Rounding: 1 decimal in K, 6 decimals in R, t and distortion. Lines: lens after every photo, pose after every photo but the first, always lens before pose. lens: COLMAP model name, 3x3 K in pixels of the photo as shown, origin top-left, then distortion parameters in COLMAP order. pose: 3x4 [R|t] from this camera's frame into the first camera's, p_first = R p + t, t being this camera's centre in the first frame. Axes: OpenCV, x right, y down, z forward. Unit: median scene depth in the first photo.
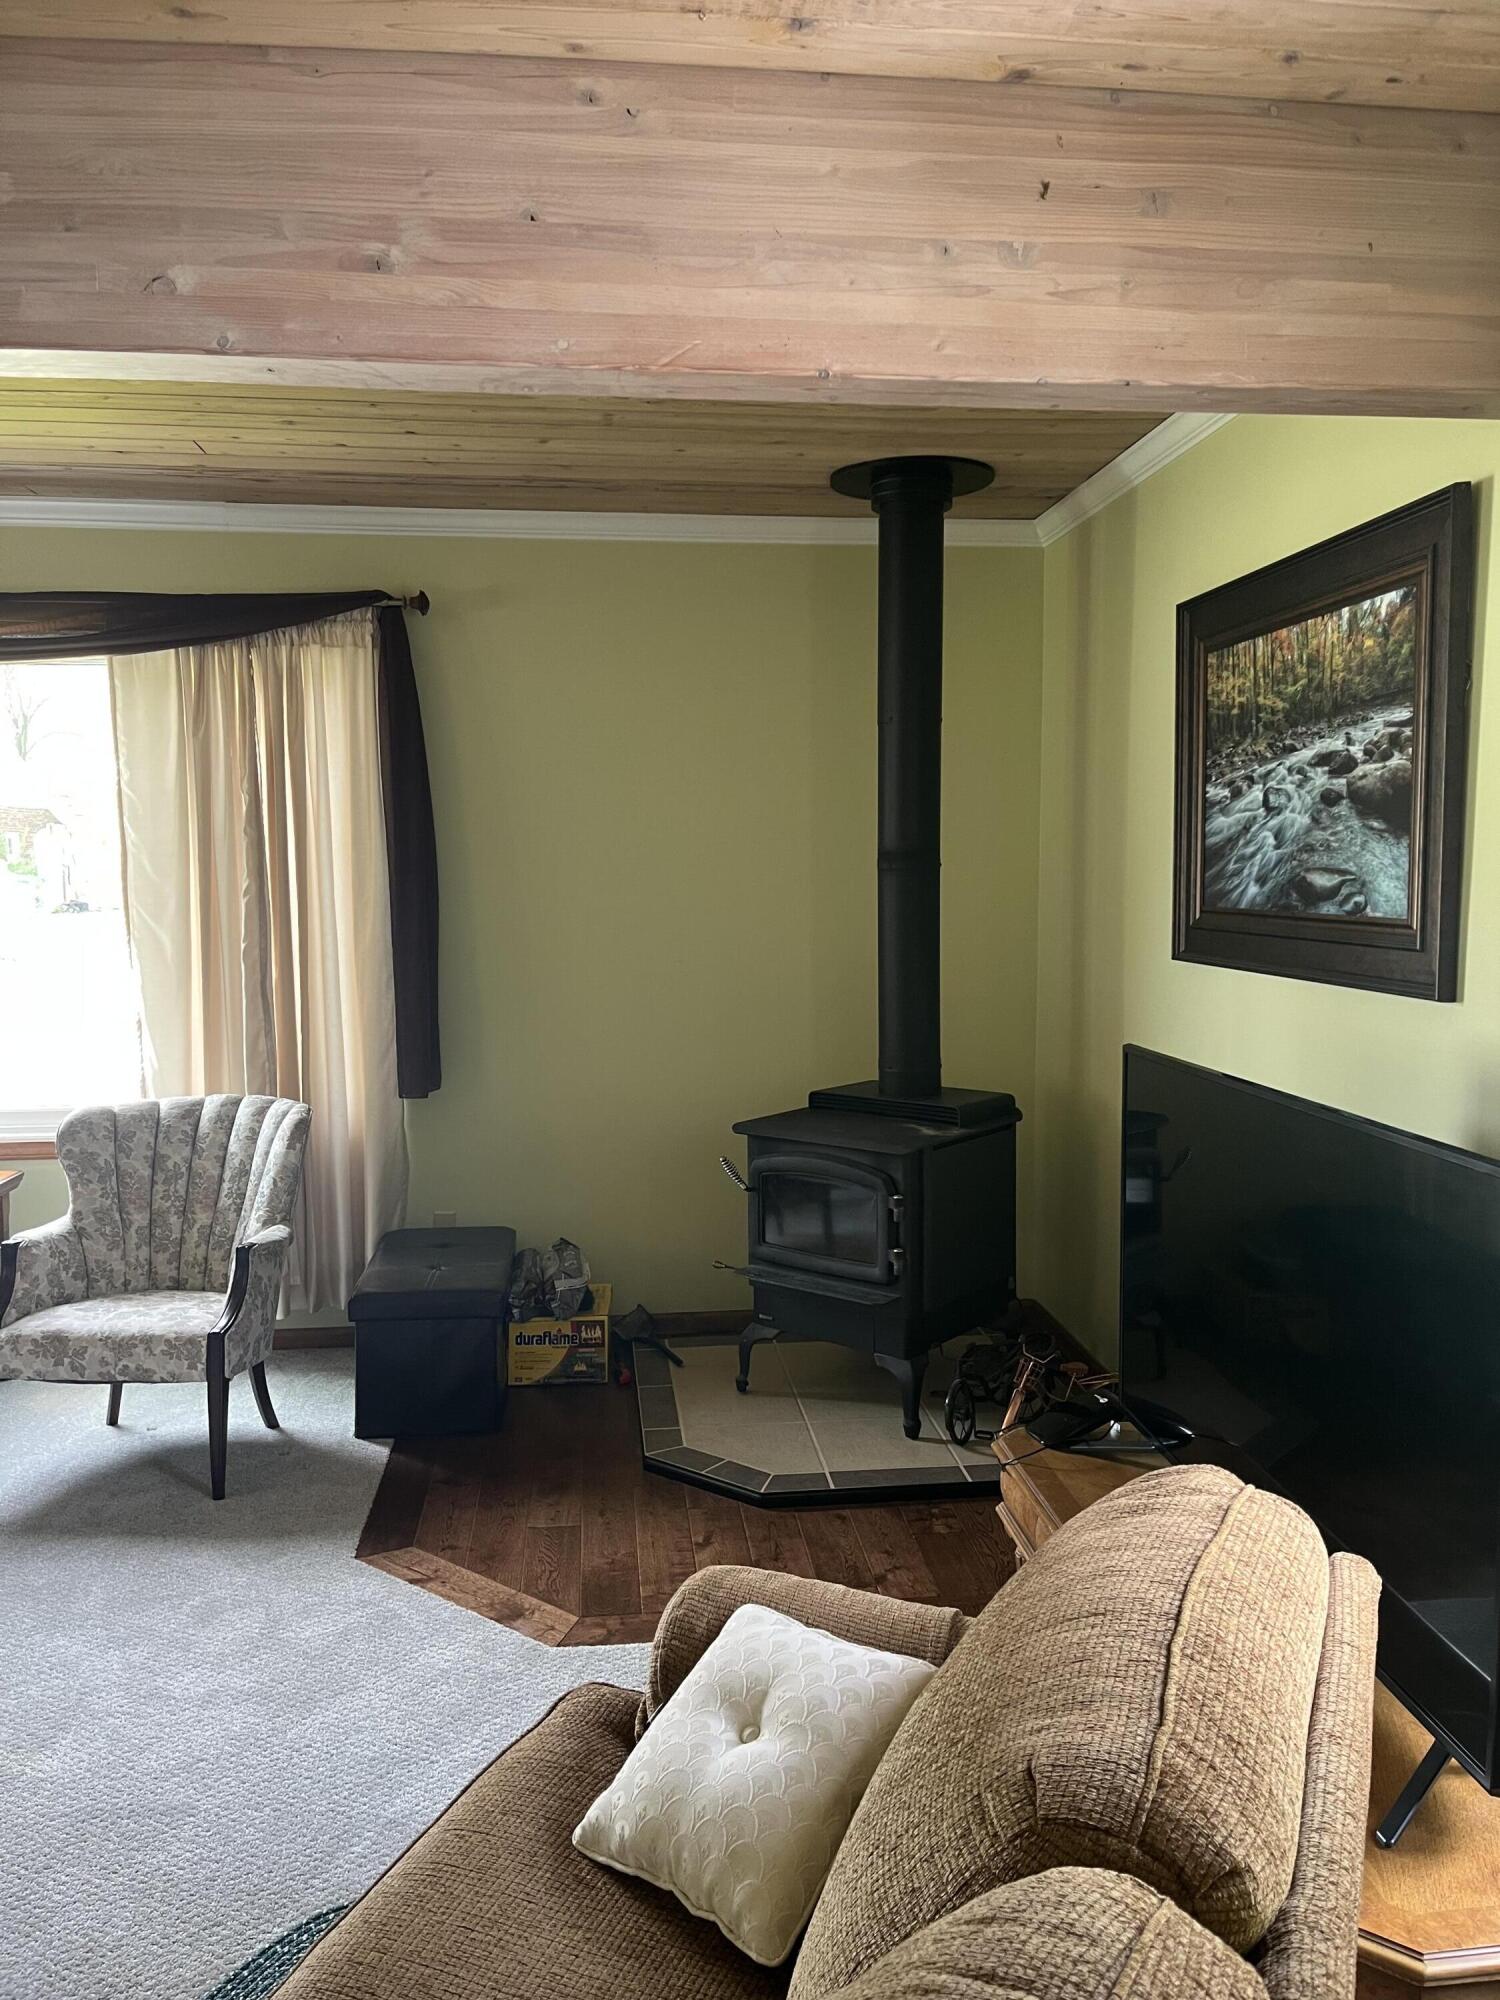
lens RADIAL K [[1508.1, 0, 774.4], [0, 1508.1, 1011.3], [0, 0, 1]] dist [0.071705, -0.094157]
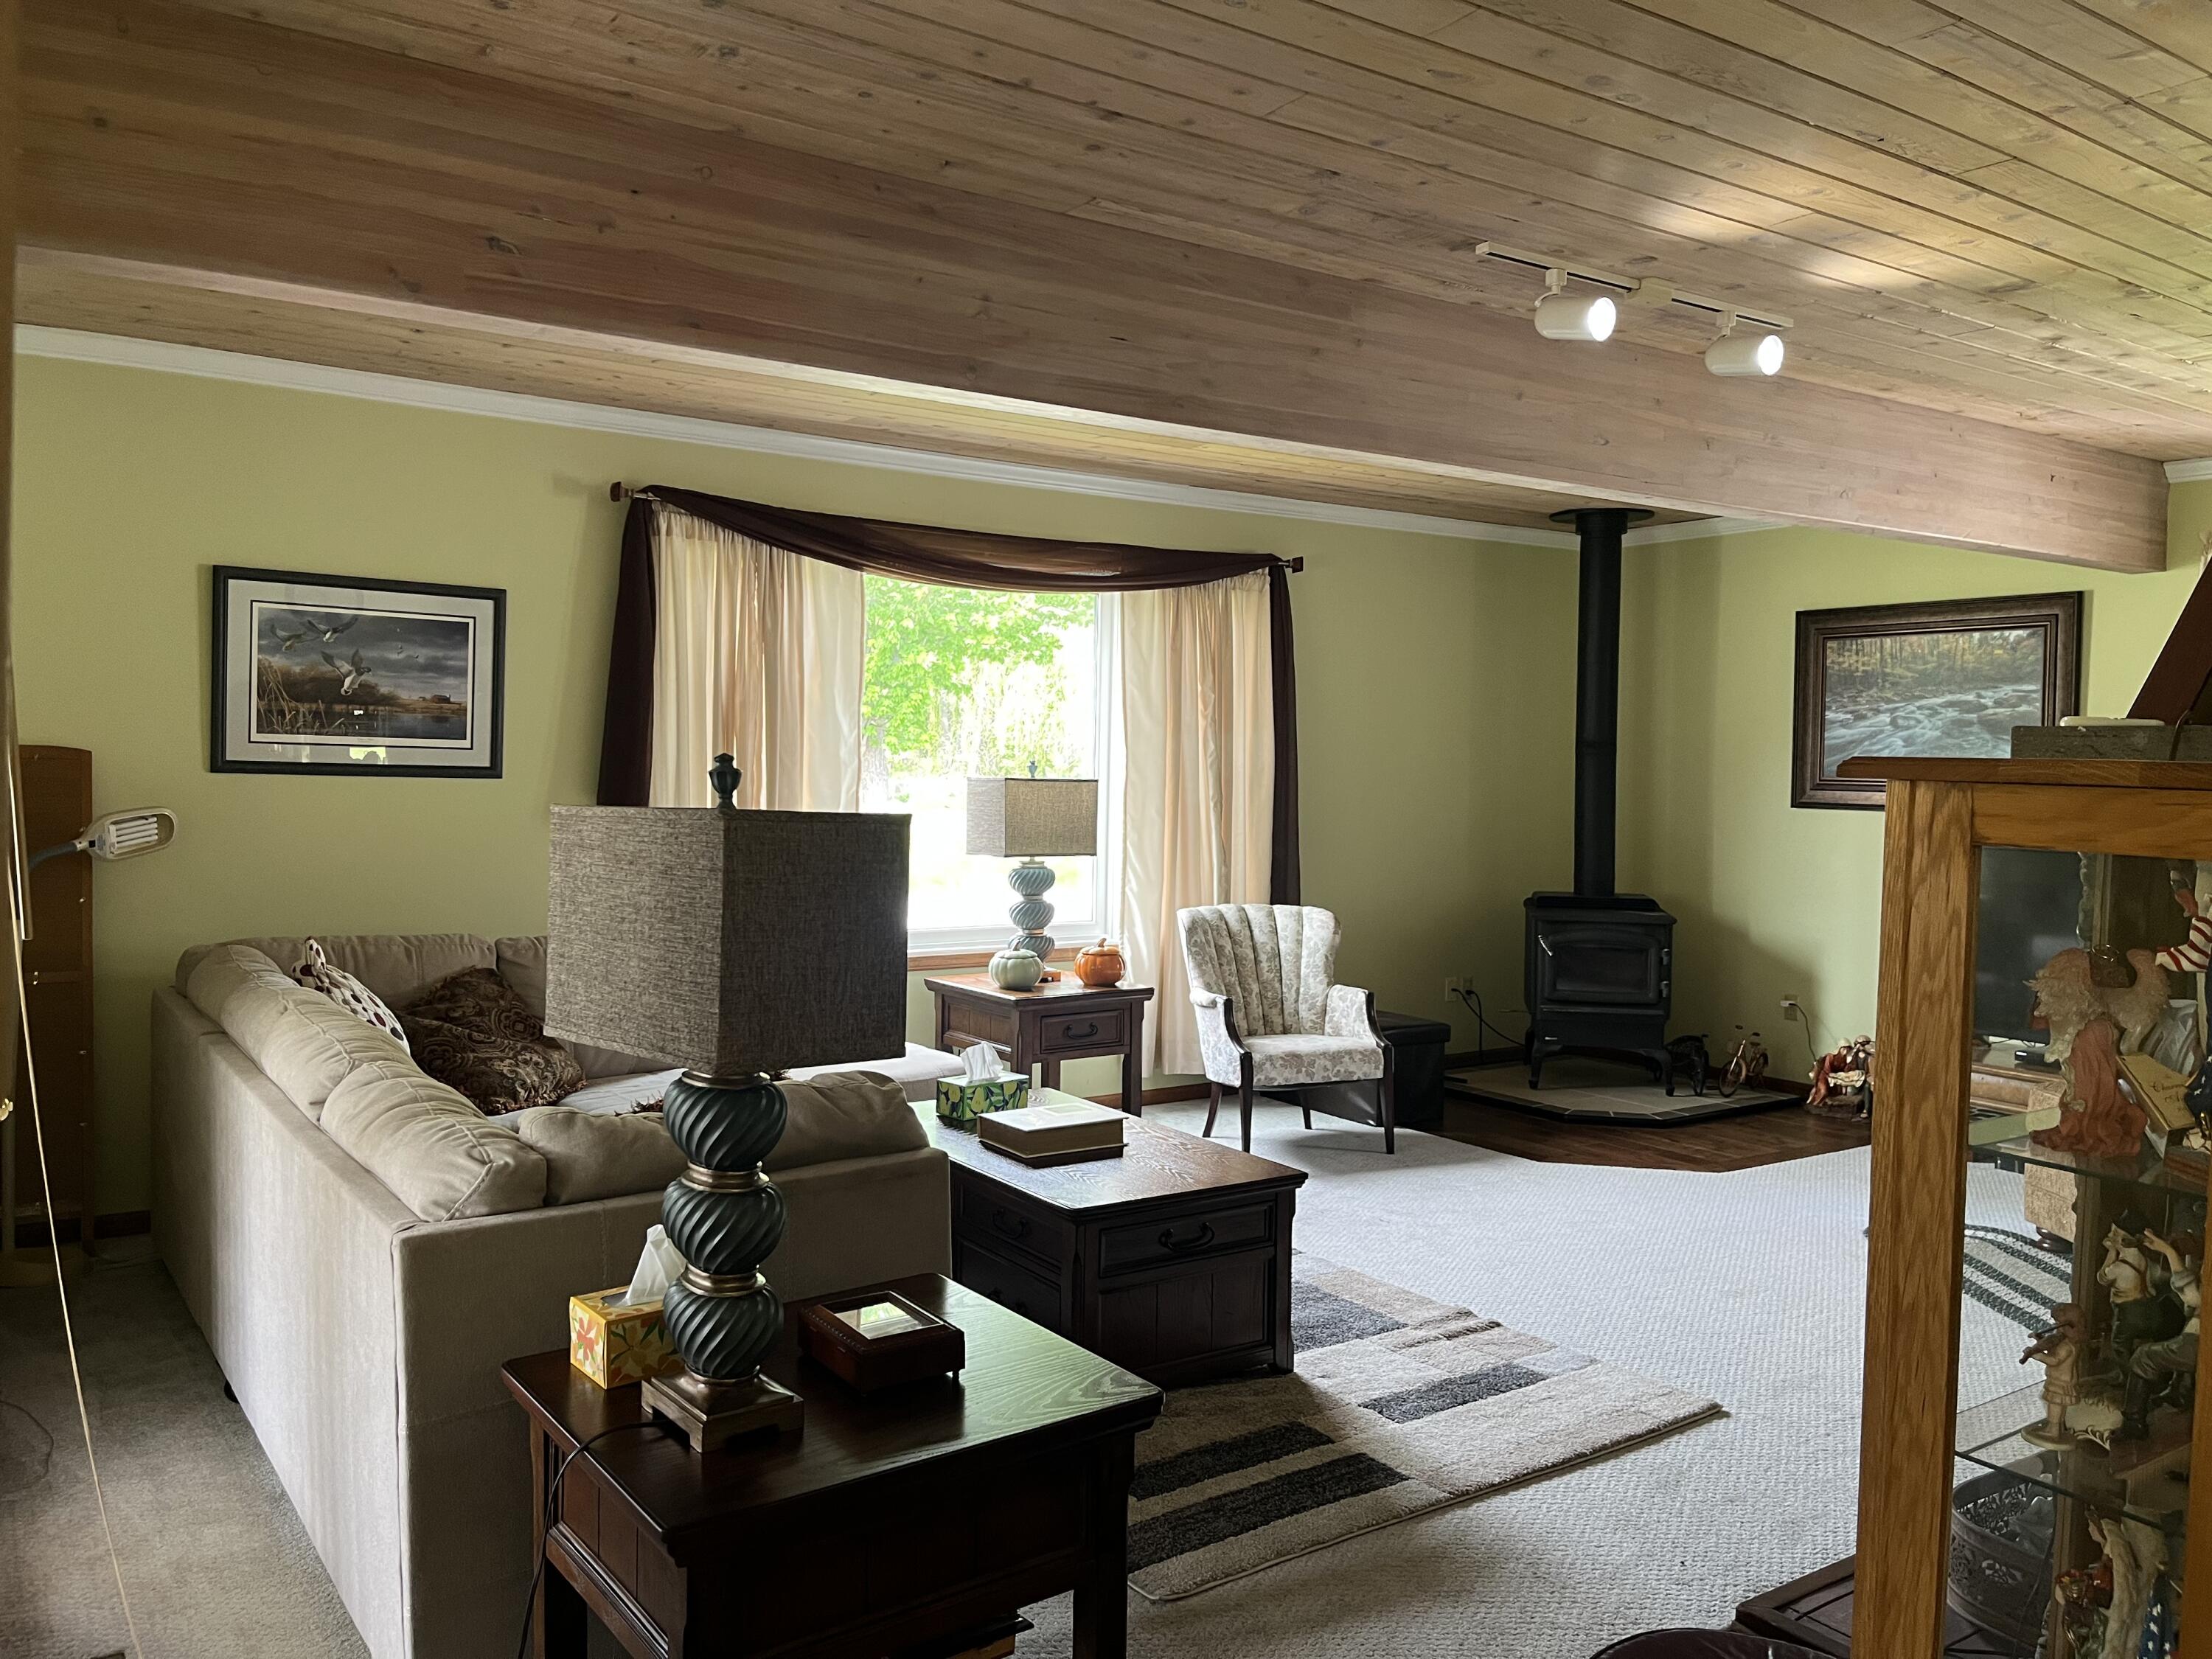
lens RADIAL K [[1668.0, 0, 1097.7], [0, 1668.0, 820.2], [0, 0, 1]] dist [0.071705, -0.094157]
pose [[0.887736, 0.000943, 0.460352, -1.273102], [0.025084, 0.998413, -0.050419, 0.055472], [-0.459669, 0.056306, 0.886304, -0.347361]]
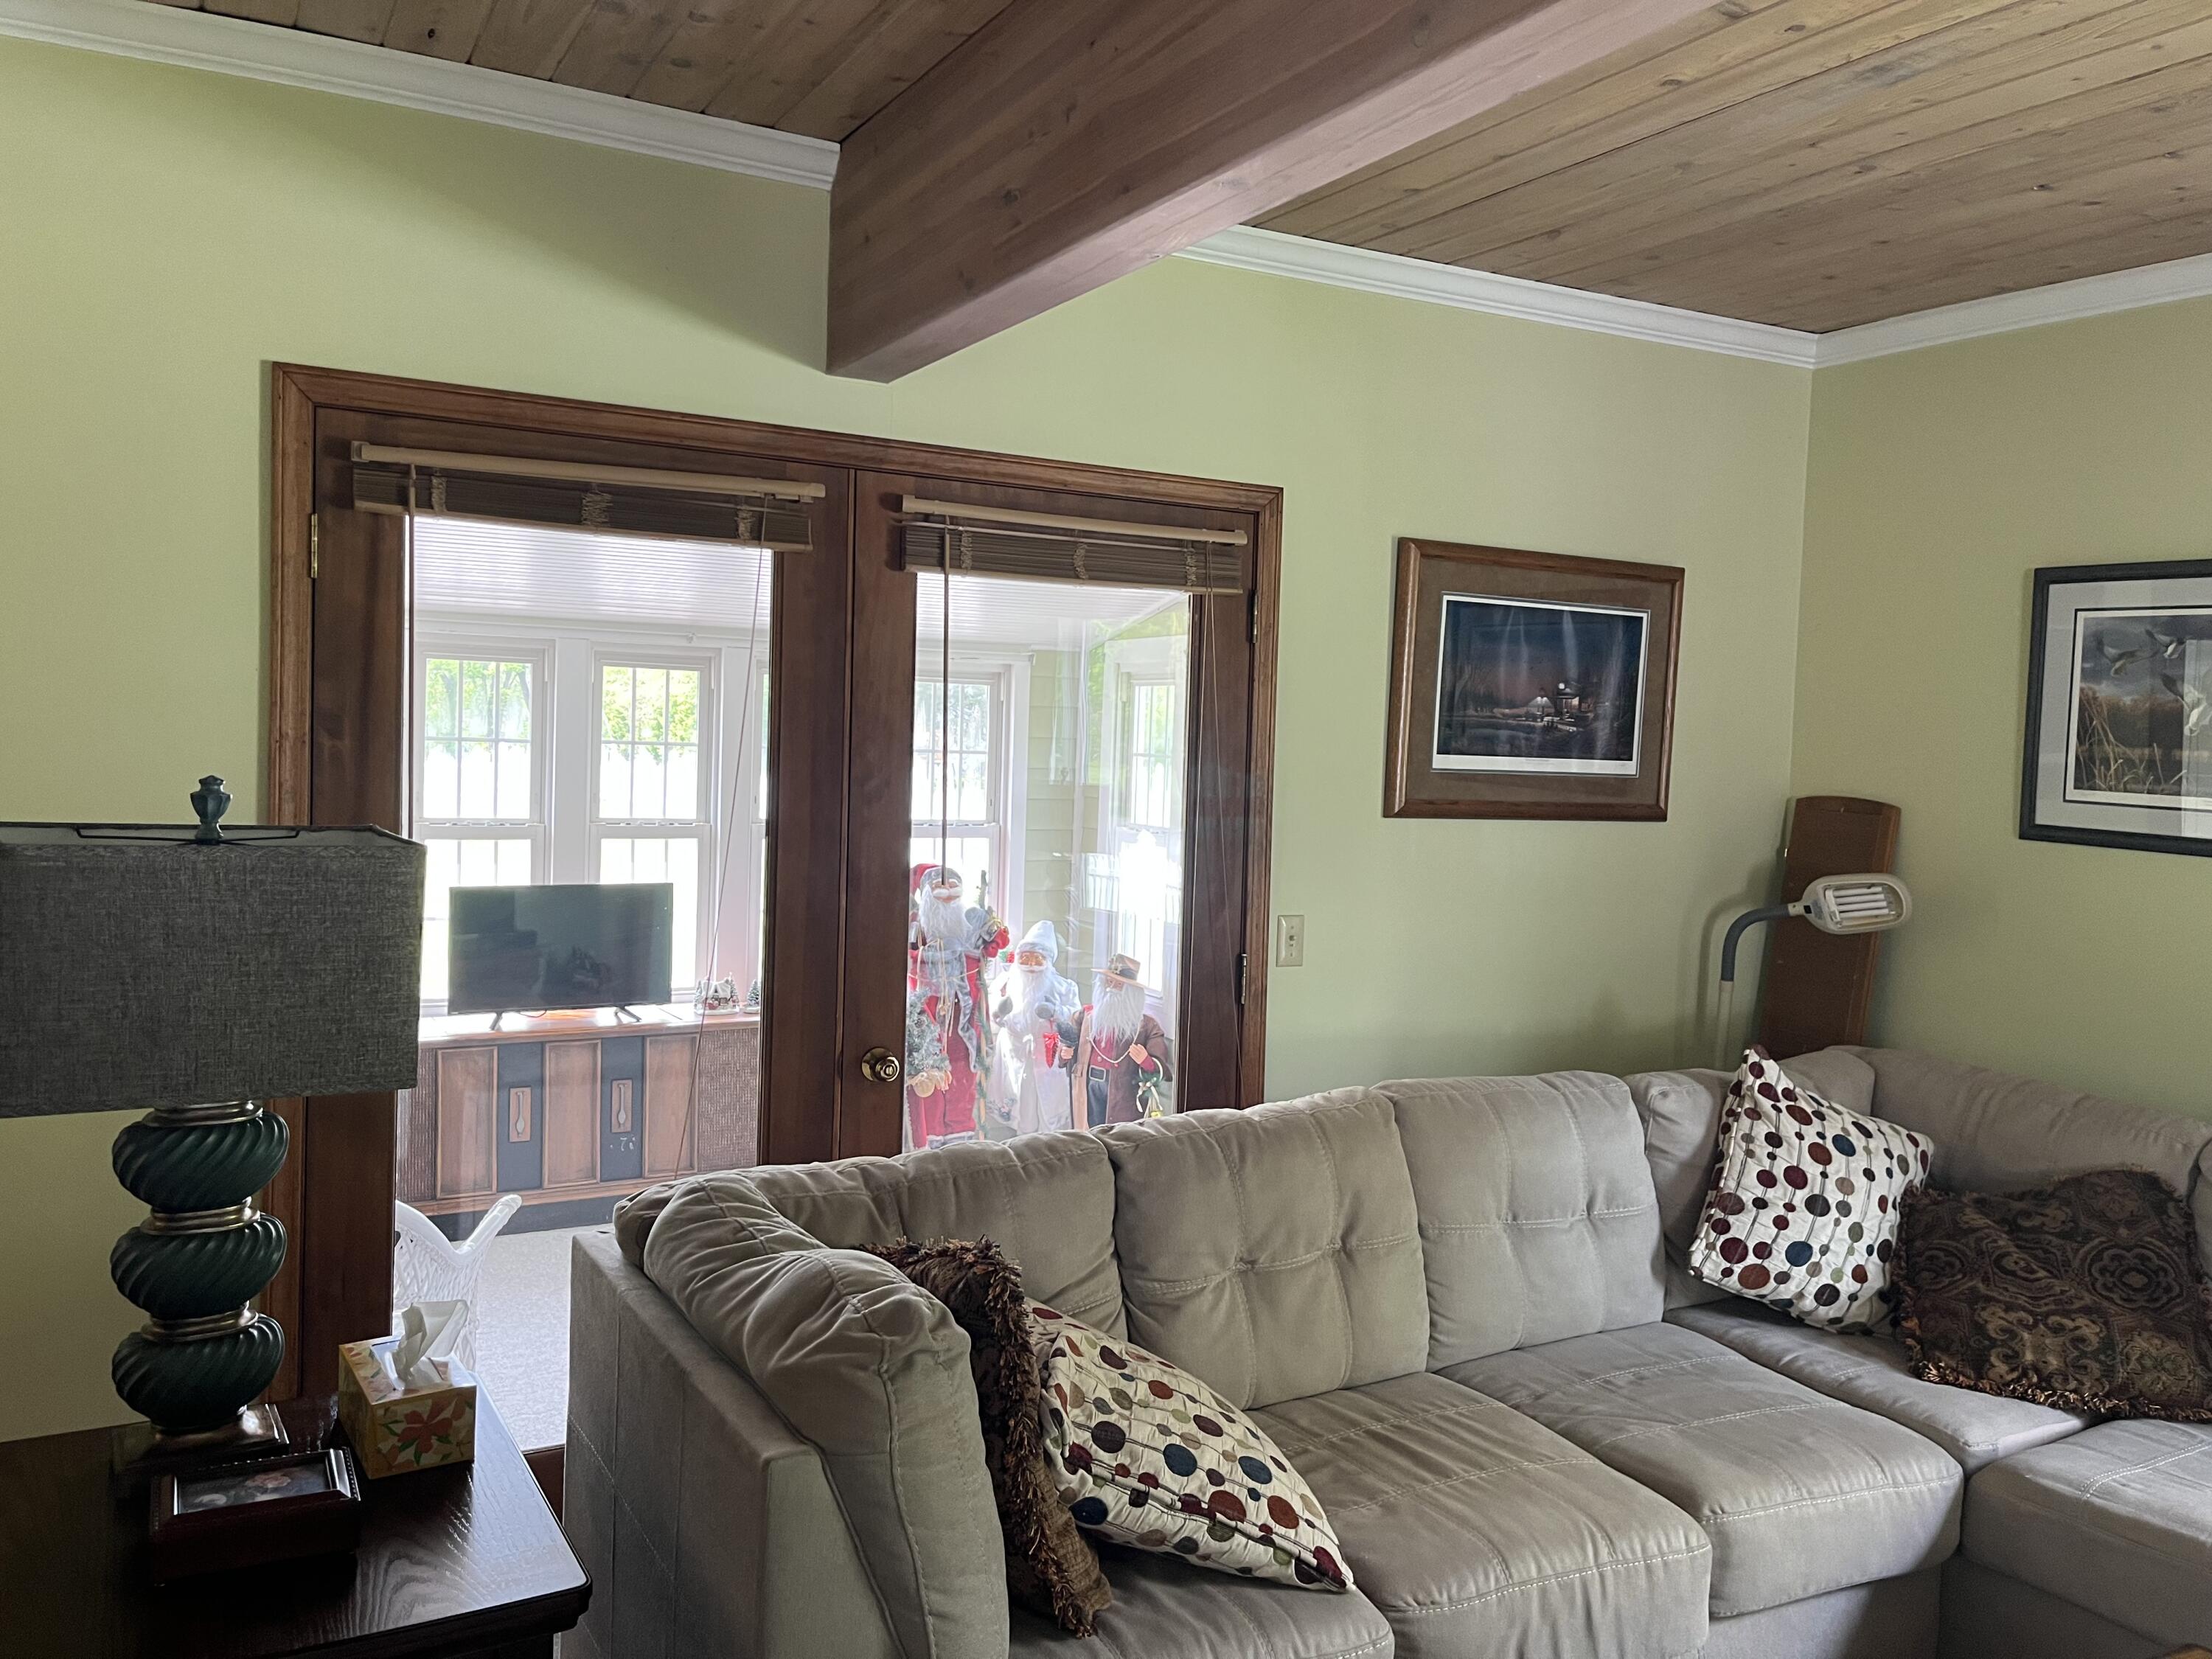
lens RADIAL K [[1668.0, 0, 1088.7], [0, 1668.0, 815.1], [0, 0, 1]] dist [0.071705, -0.094157]
pose [[0.370713, 0.064231, -0.926524, -0.590729], [-0.126105, 0.991848, 0.018303, -0.023425], [0.920146, 0.110054, 0.375791, 0.209408]]
